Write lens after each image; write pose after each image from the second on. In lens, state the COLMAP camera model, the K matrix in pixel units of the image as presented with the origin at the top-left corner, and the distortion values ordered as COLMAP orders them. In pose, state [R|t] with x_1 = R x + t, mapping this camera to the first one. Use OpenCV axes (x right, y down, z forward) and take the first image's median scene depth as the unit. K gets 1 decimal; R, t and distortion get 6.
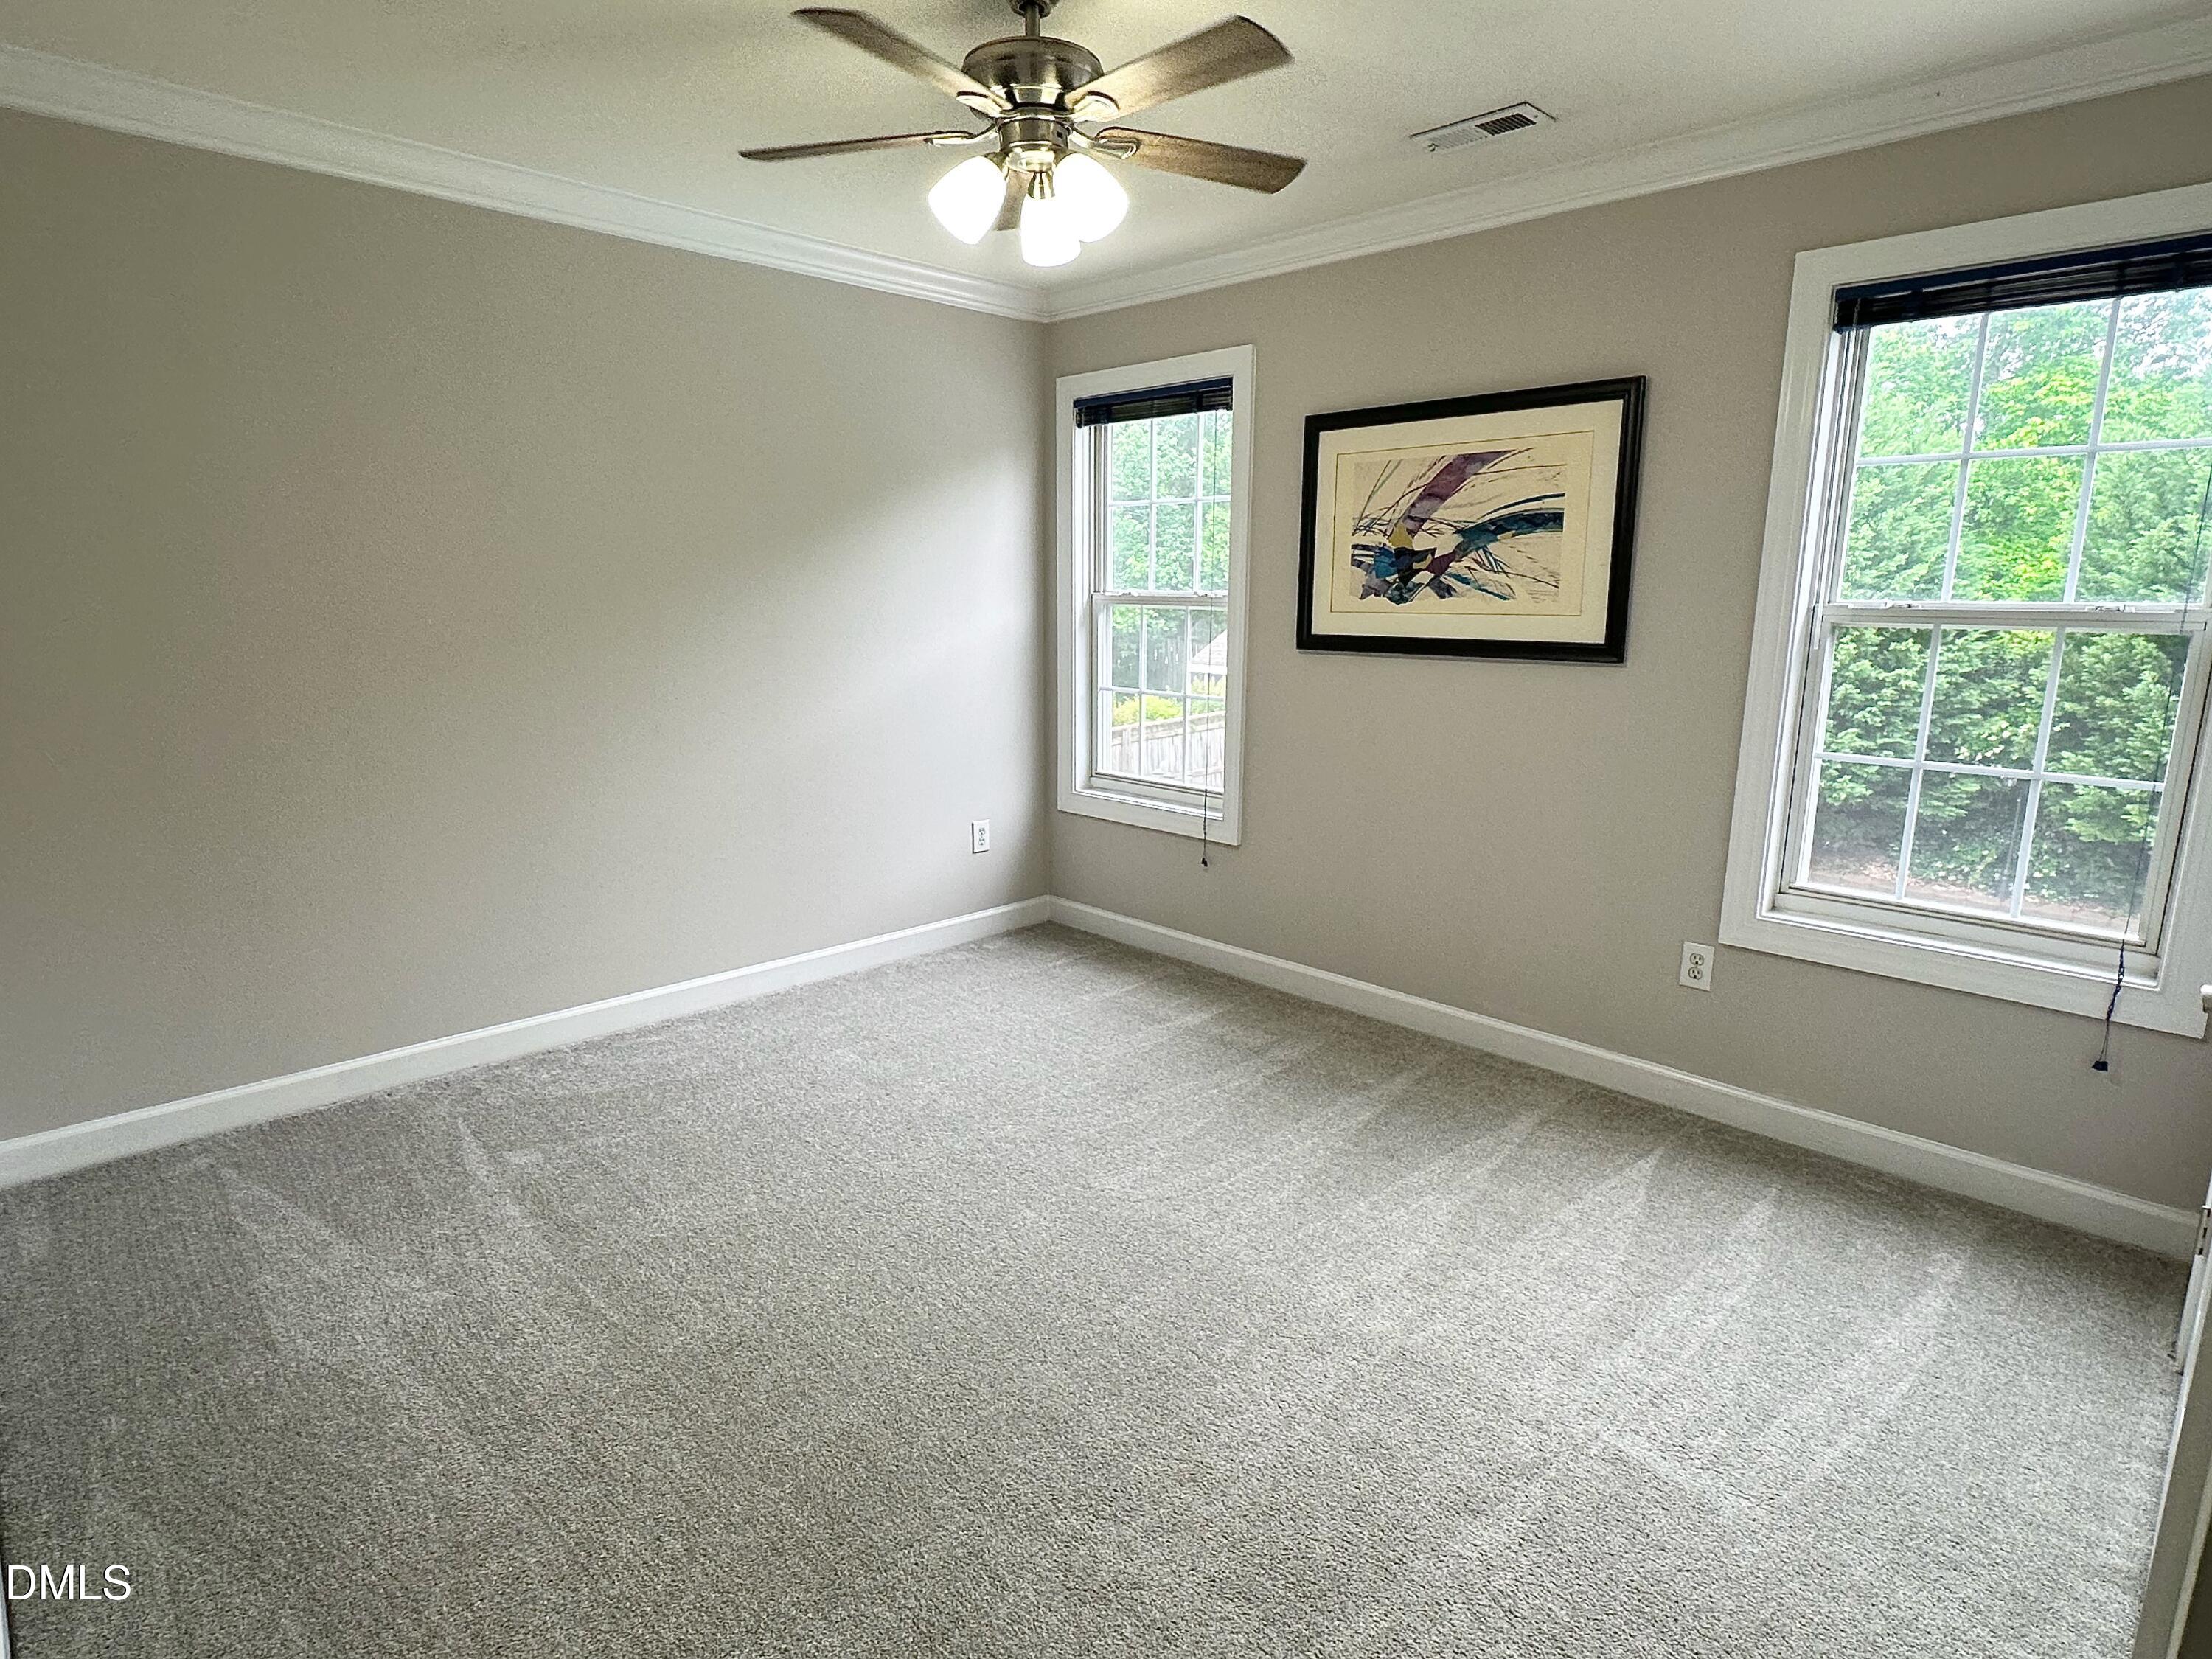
lens RADIAL K [[1191.2, 0, 1115.0], [0, 1191.2, 840.6], [0, 0, 1]] dist [0.004004, -0.000203]
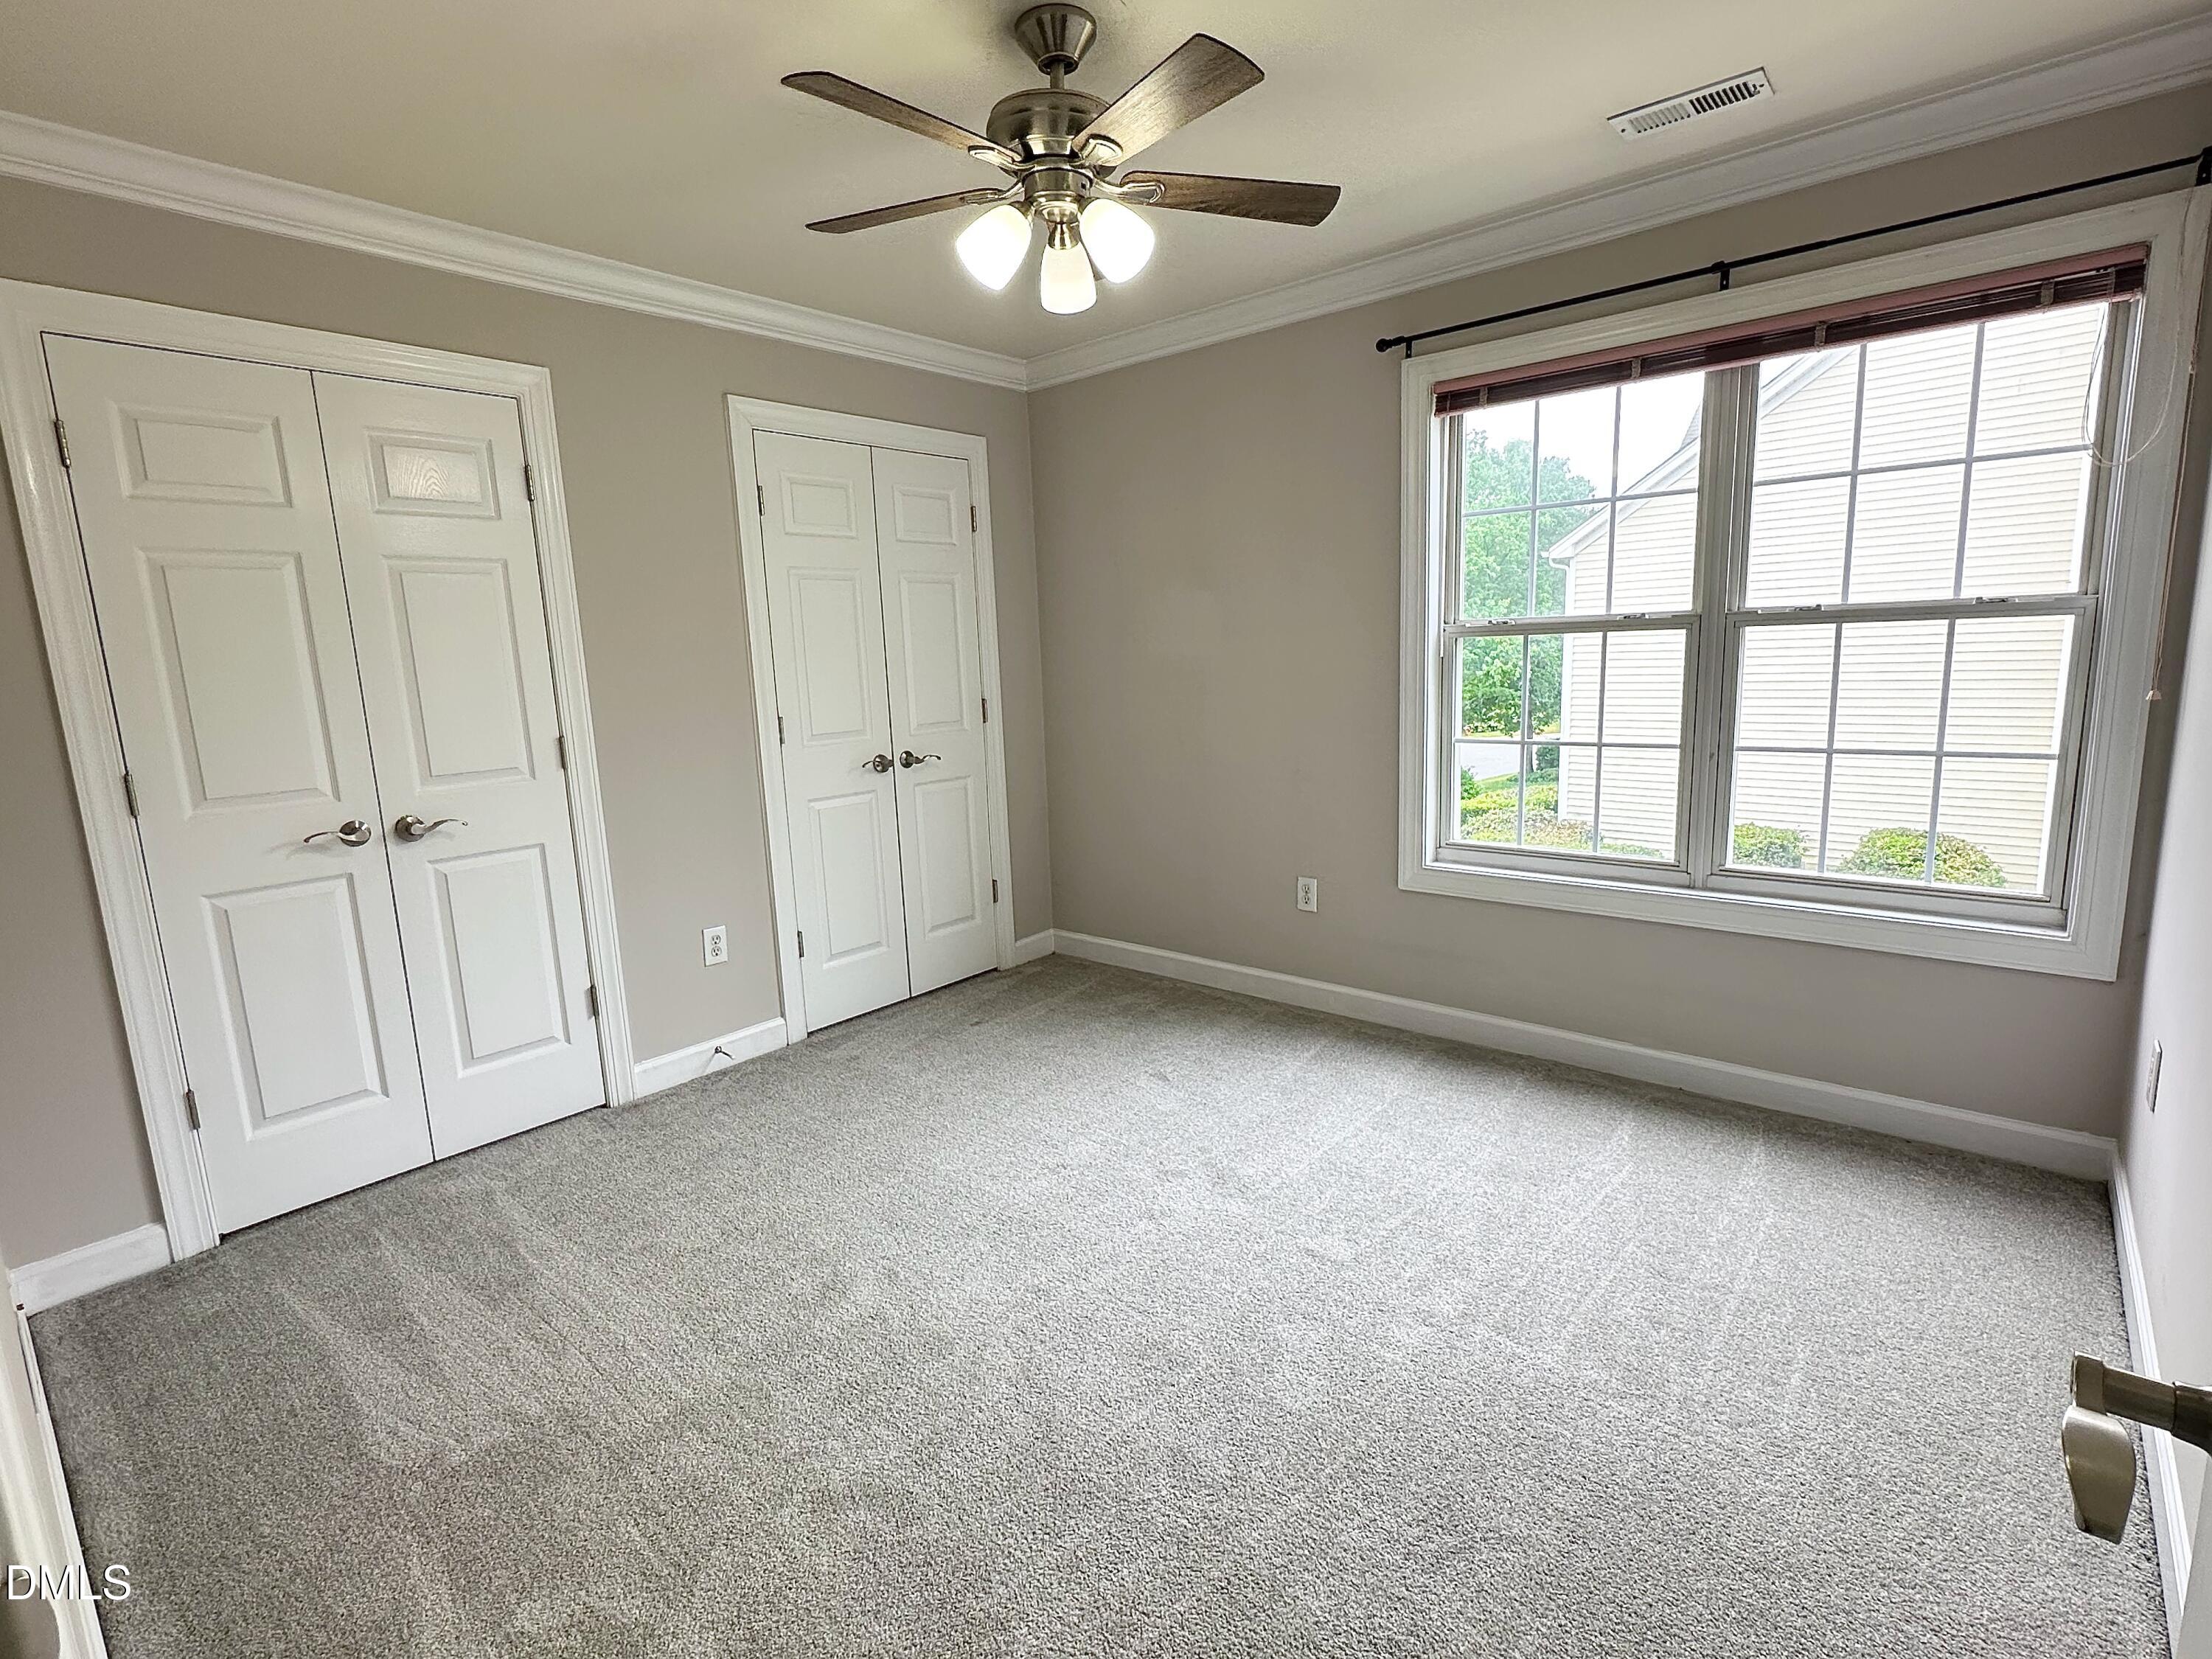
lens RADIAL K [[1030.0, 0, 1085.4], [0, 1030.0, 825.5], [0, 0, 1]] dist [0.005006, 0.001348]
pose [[0.994132, -0.069328, 0.083032, -0.154920], [0.071474, 0.997174, -0.023154, -0.033720], [-0.081192, 0.028953, 0.996278, 0.152567]]
